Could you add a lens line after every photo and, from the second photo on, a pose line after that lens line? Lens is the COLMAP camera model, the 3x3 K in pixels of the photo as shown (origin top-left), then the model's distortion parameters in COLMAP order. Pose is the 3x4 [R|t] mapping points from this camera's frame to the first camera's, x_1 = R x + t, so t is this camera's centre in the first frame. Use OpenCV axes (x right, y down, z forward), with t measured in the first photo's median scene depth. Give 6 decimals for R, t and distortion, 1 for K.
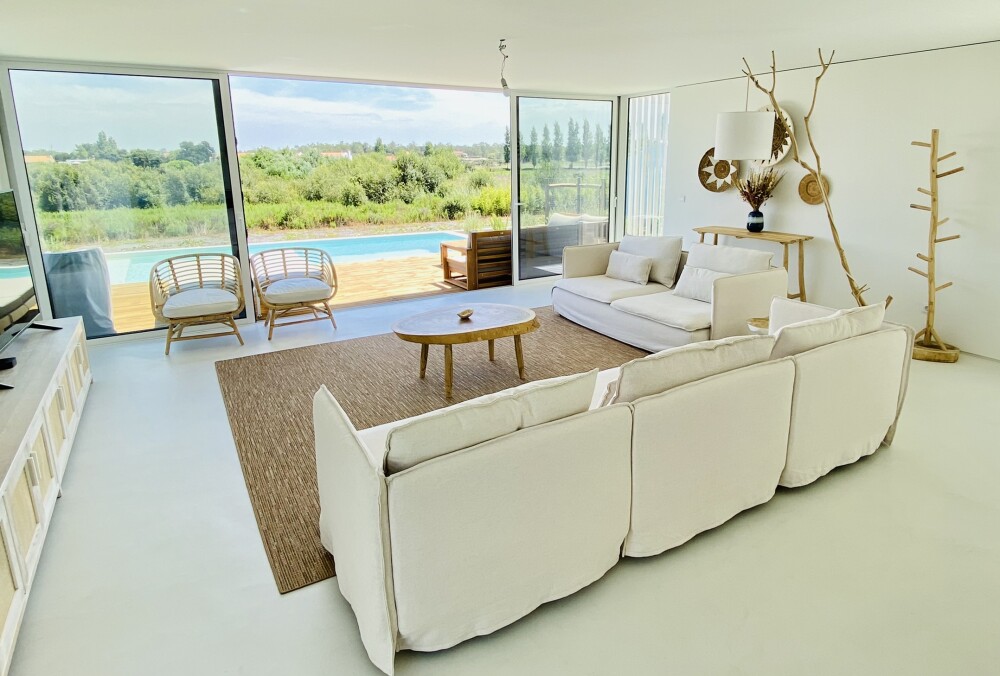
lens RADIAL K [[575.9, 0, 523.3], [0, 575.9, 291.5], [0, 0, 1]] dist [0.020254, -0.001885]
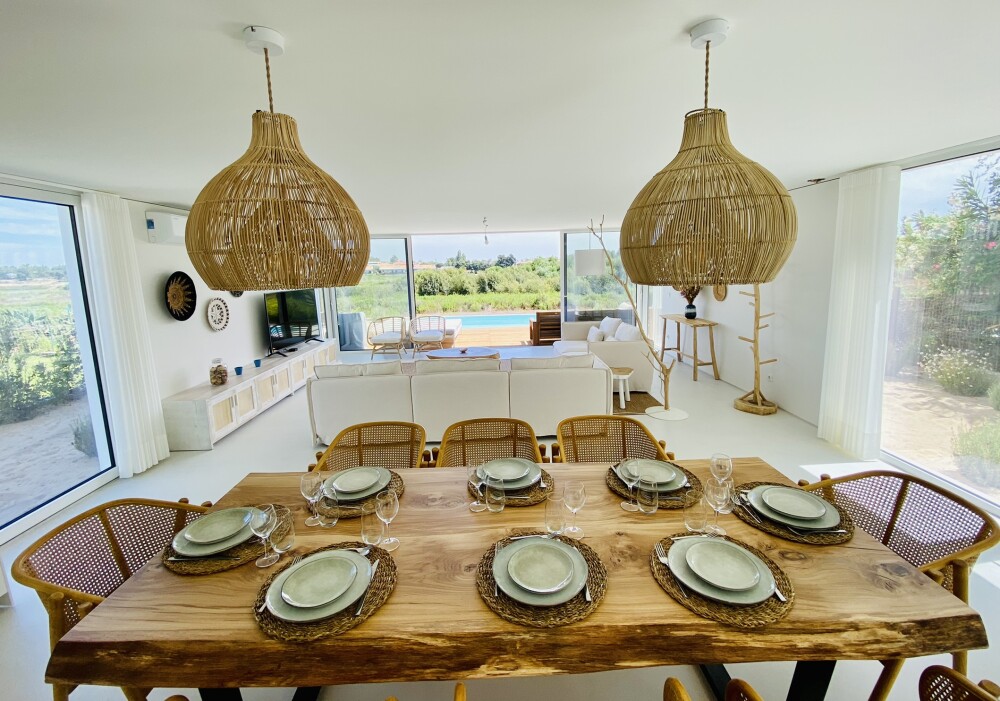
lens RADIAL K [[418.7, 0, 497.3], [0, 418.7, 325.5], [0, 0, 1]] dist [0.015358, -0.018690]
pose [[0.866298, 0.053854, -0.496617, 0.506732], [-0.091383, 0.994480, -0.051565, 0.013483], [0.491098, 0.090053, 0.866437, -0.159188]]
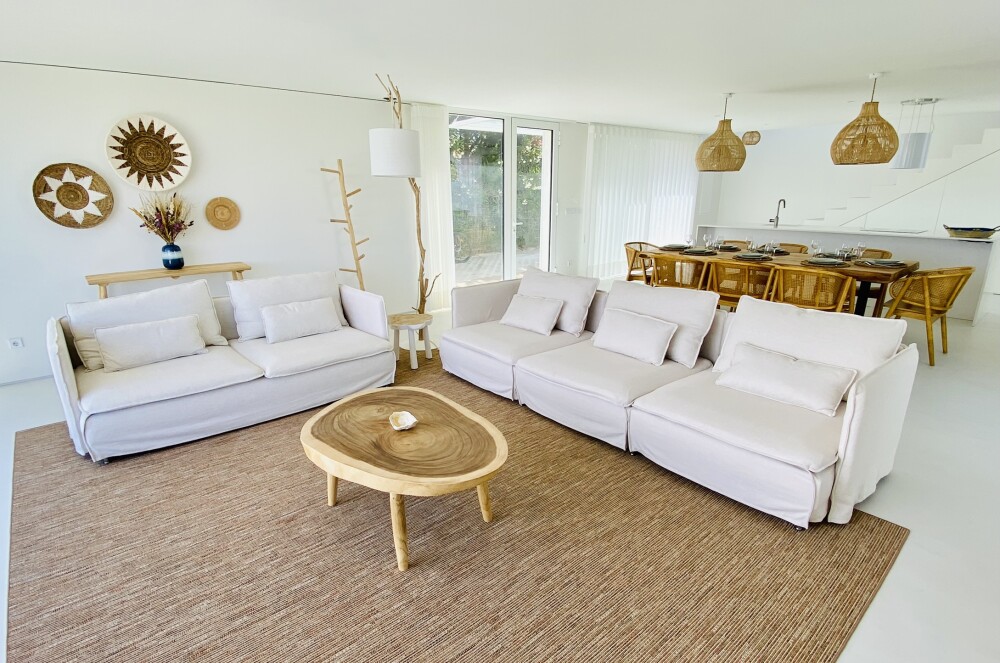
lens RADIAL K [[494.8, 0, 502.9], [0, 494.8, 370.0], [0, 0, 1]] dist [-0.023547, 0.000692]
pose [[-0.119941, -0.339046, 0.933093, -0.386643], [0.217351, 0.908109, 0.357906, -0.122397], [-0.968696, 0.245736, -0.035227, 0.595034]]
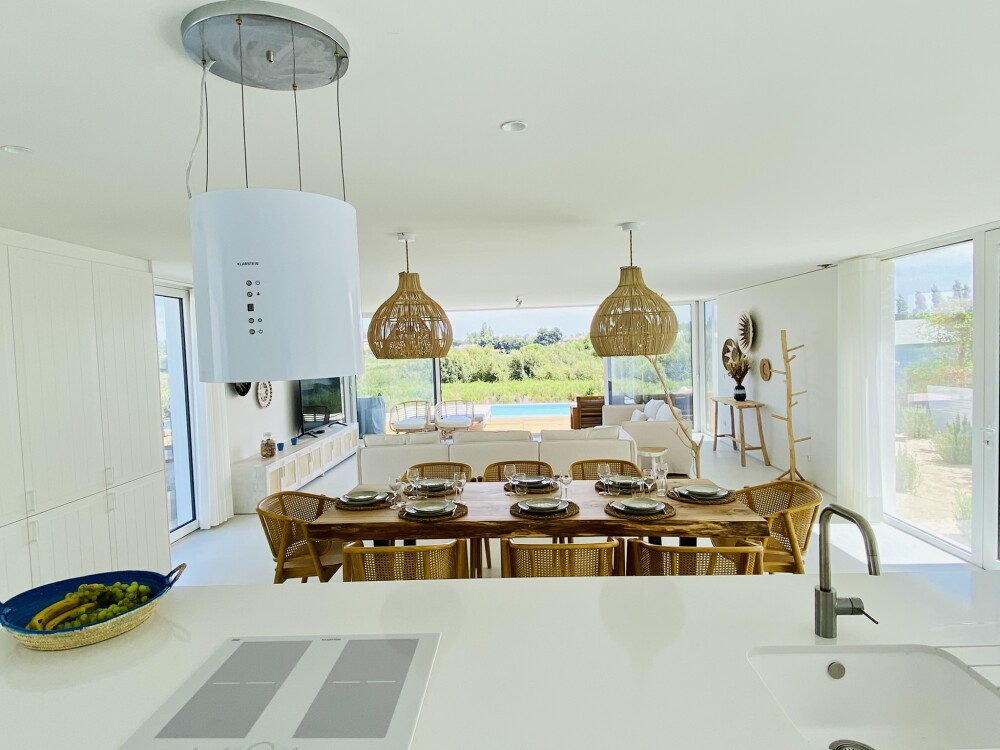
lens RADIAL K [[585.7, 0, 500.0], [0, 585.7, 375.0], [0, 0, 1]] dist [0.003576, 0.000103]
pose [[0.832661, 0.008996, -0.553709, 0.693644], [-0.098723, 0.986263, -0.132435, 0.075632], [0.544912, 0.164938, 0.822111, -0.446659]]
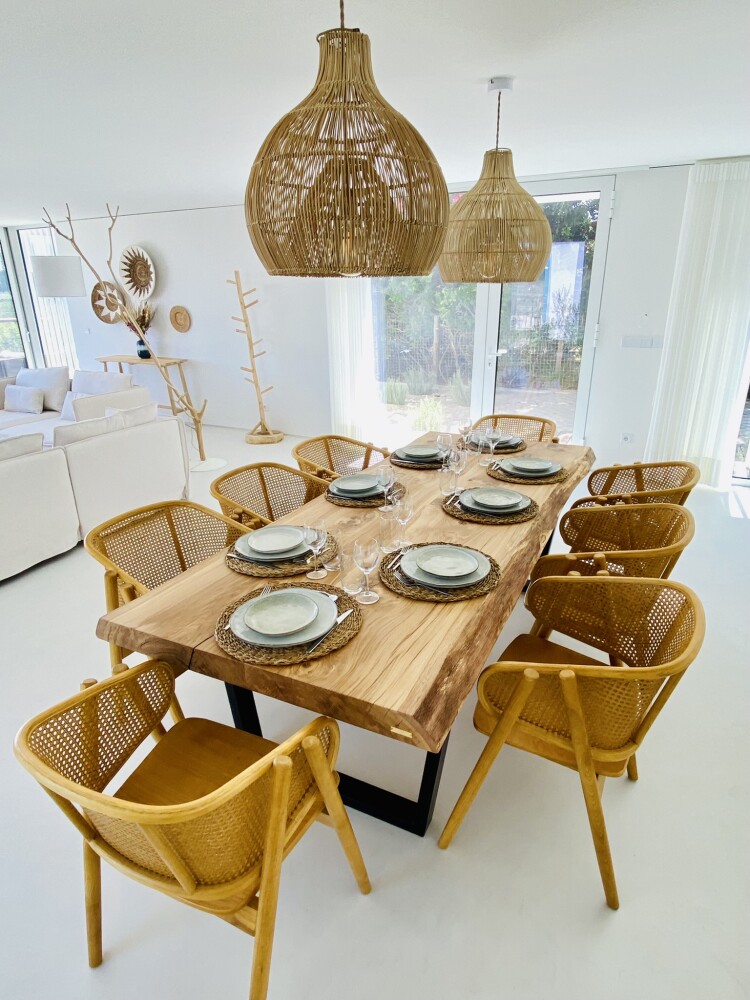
lens RADIAL K [[573.2, 0, 375.0], [0, 573.2, 500.0], [0, 0, 1]] dist [0.014271, -0.001102]
pose [[0.849516, -0.190065, 0.492135, 0.168559], [0.125144, 0.978822, 0.162005, 0.046536], [-0.512505, -0.076038, 0.855311, -0.250138]]
